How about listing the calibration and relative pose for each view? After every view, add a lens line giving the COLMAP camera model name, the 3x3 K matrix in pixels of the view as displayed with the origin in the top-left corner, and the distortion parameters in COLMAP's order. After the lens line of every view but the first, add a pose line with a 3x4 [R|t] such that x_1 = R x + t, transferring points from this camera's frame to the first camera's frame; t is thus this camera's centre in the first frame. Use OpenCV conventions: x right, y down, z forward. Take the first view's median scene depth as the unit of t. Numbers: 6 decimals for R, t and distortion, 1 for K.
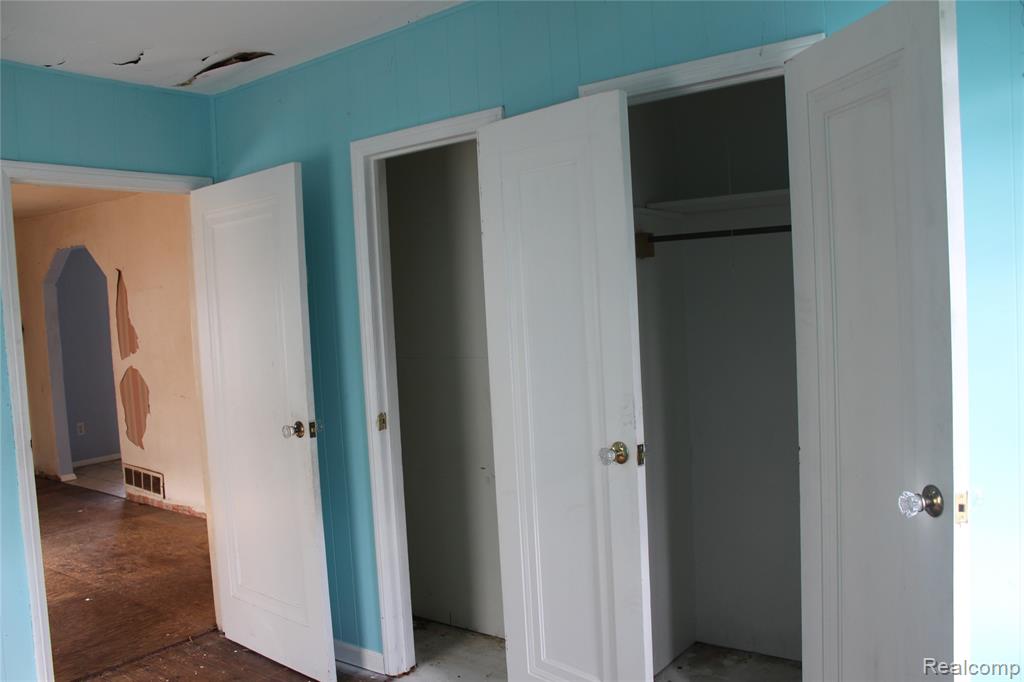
lens RADIAL K [[830.7, 0, 510.9], [0, 830.7, 342.0], [0, 0, 1]] dist [-0.168617, 0.139897]
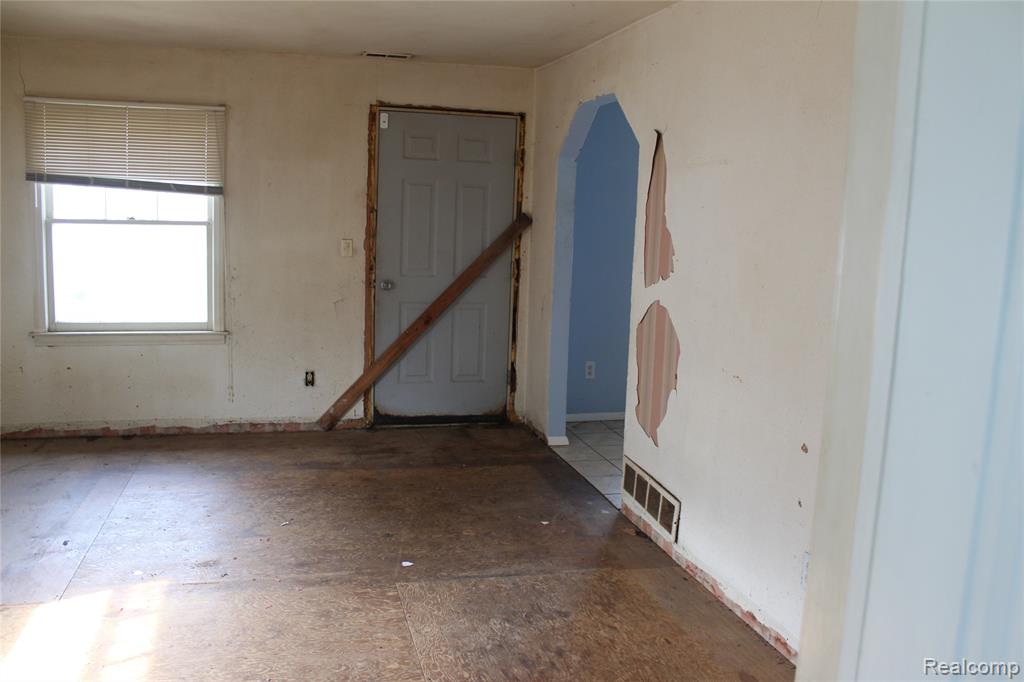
lens RADIAL K [[830.7, 0, 510.9], [0, 830.7, 342.0], [0, 0, 1]] dist [-0.168617, 0.139897]
pose [[0.784457, 0.168934, -0.596732, -0.197259], [-0.110203, 0.984843, 0.133935, -0.008291], [0.610313, -0.039305, 0.791184, 0.468416]]
